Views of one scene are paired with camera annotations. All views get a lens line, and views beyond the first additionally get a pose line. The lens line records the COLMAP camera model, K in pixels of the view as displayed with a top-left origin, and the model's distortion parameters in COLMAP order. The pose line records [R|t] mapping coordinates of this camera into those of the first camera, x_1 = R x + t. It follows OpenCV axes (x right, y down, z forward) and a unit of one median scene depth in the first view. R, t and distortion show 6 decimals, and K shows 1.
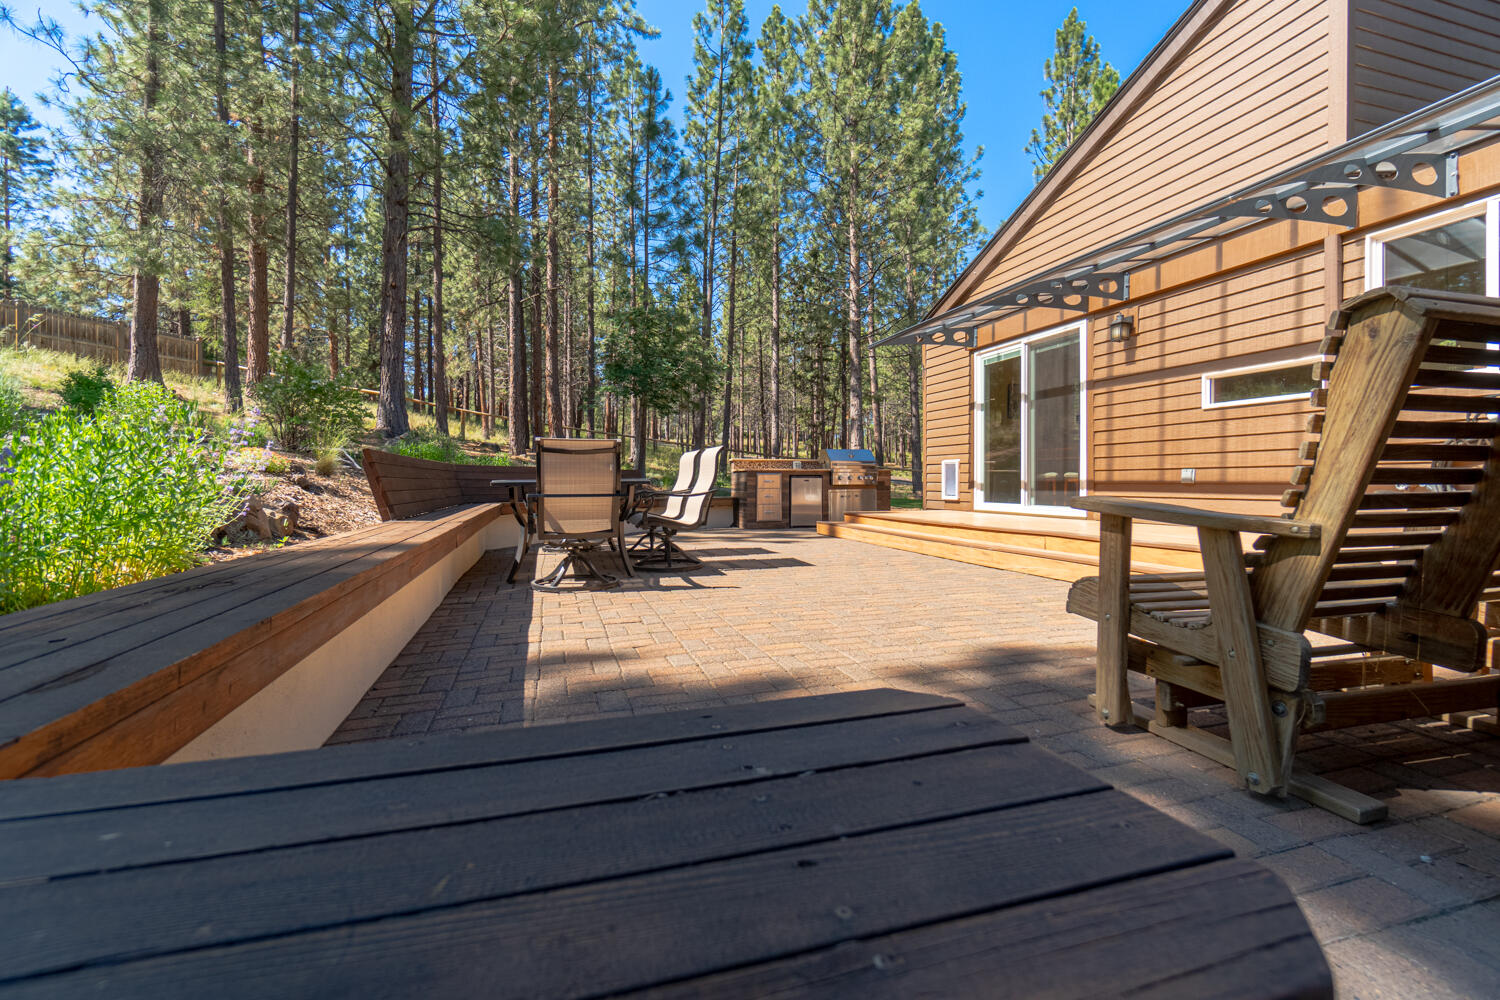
lens RADIAL K [[657.4, 0, 750.0], [0, 657.4, 500.0], [0, 0, 1]] dist [0.008873, -0.000376]
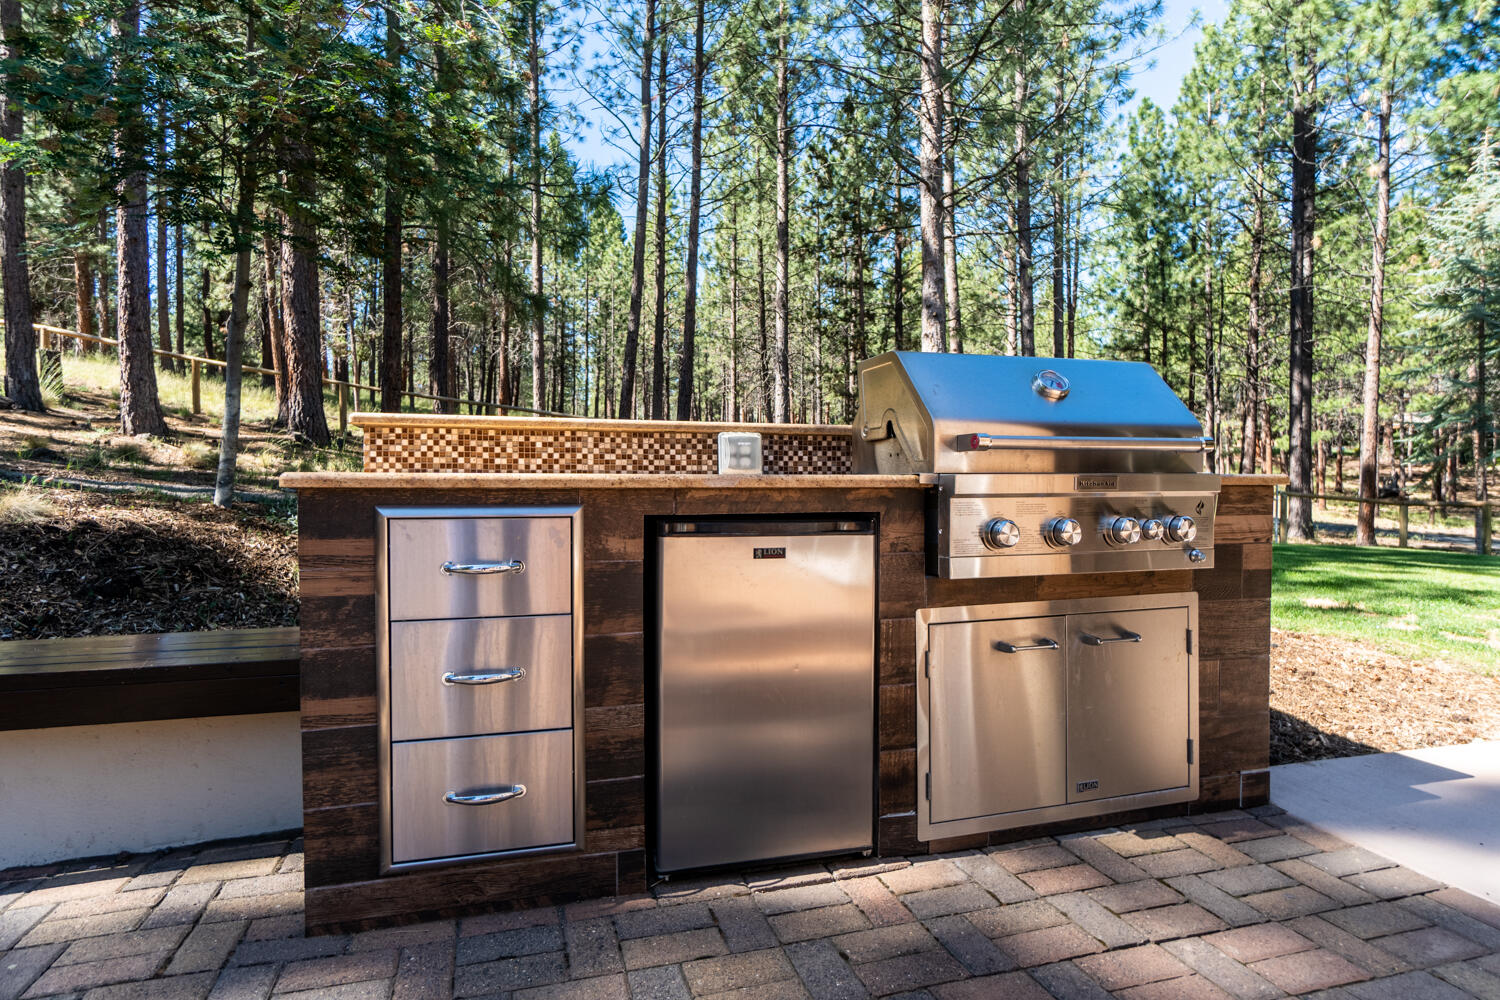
lens RADIAL K [[810.8, 0, 750.0], [0, 810.8, 500.0], [0, 0, 1]] dist [-0.000147, -0.000007]
pose [[0.999645, 0.001739, -0.026596, 0.031143], [-0.001861, 0.999988, -0.004561, -0.014567], [0.026588, 0.004609, 0.999636, 0.295464]]
